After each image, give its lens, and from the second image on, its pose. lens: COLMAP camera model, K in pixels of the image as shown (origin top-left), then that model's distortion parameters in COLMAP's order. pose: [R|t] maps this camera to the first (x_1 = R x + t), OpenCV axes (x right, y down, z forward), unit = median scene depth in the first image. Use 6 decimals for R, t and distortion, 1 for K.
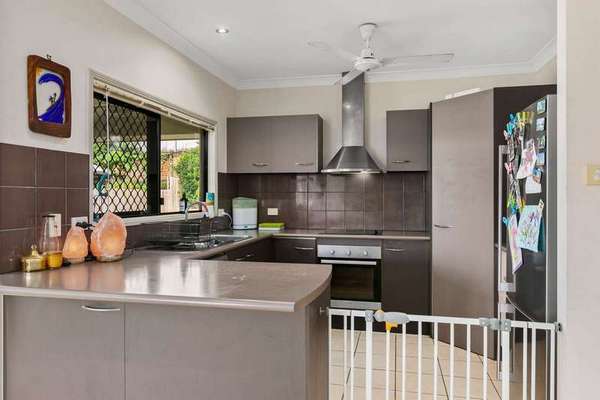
lens RADIAL K [[422.1, 0, 300.0], [0, 422.1, 200.0], [0, 0, 1]] dist [-0.000600, 0.000499]
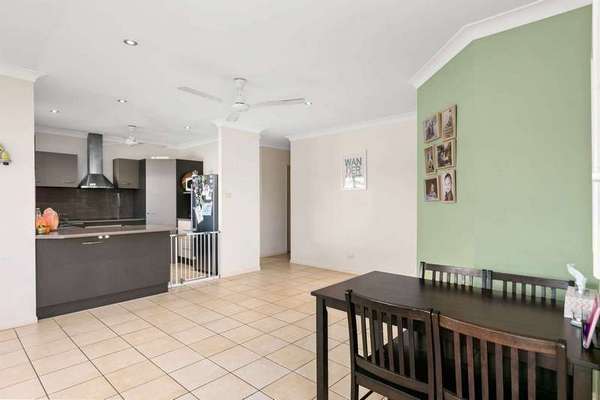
lens RADIAL K [[323.1, 0, 300.0], [0, 323.1, 200.0], [0, 0, 1]] dist [-0.000986, -0.000297]
pose [[0.490845, -0.000163, 0.871247, -0.753037], [0.012138, 0.999904, -0.006651, 0.007921], [-0.871162, 0.013840, 0.490800, -0.532611]]
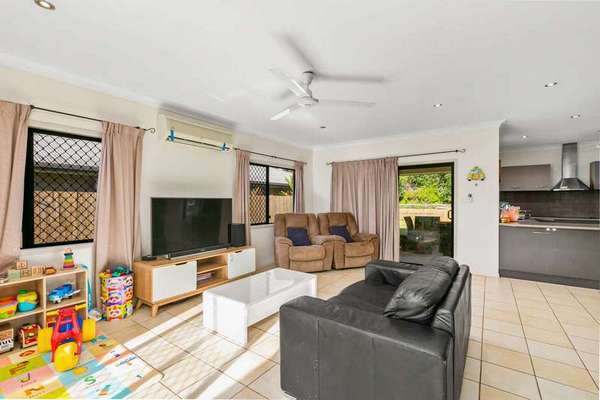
lens RADIAL K [[268.8, 0, 300.0], [0, 268.8, 200.0], [0, 0, 1]] dist [-0.000107, -0.000017]
pose [[0.926494, 0.001327, -0.376307, -0.697854], [-0.008101, 0.999832, -0.016420, 0.017629], [0.376223, 0.018262, 0.926349, -0.849652]]
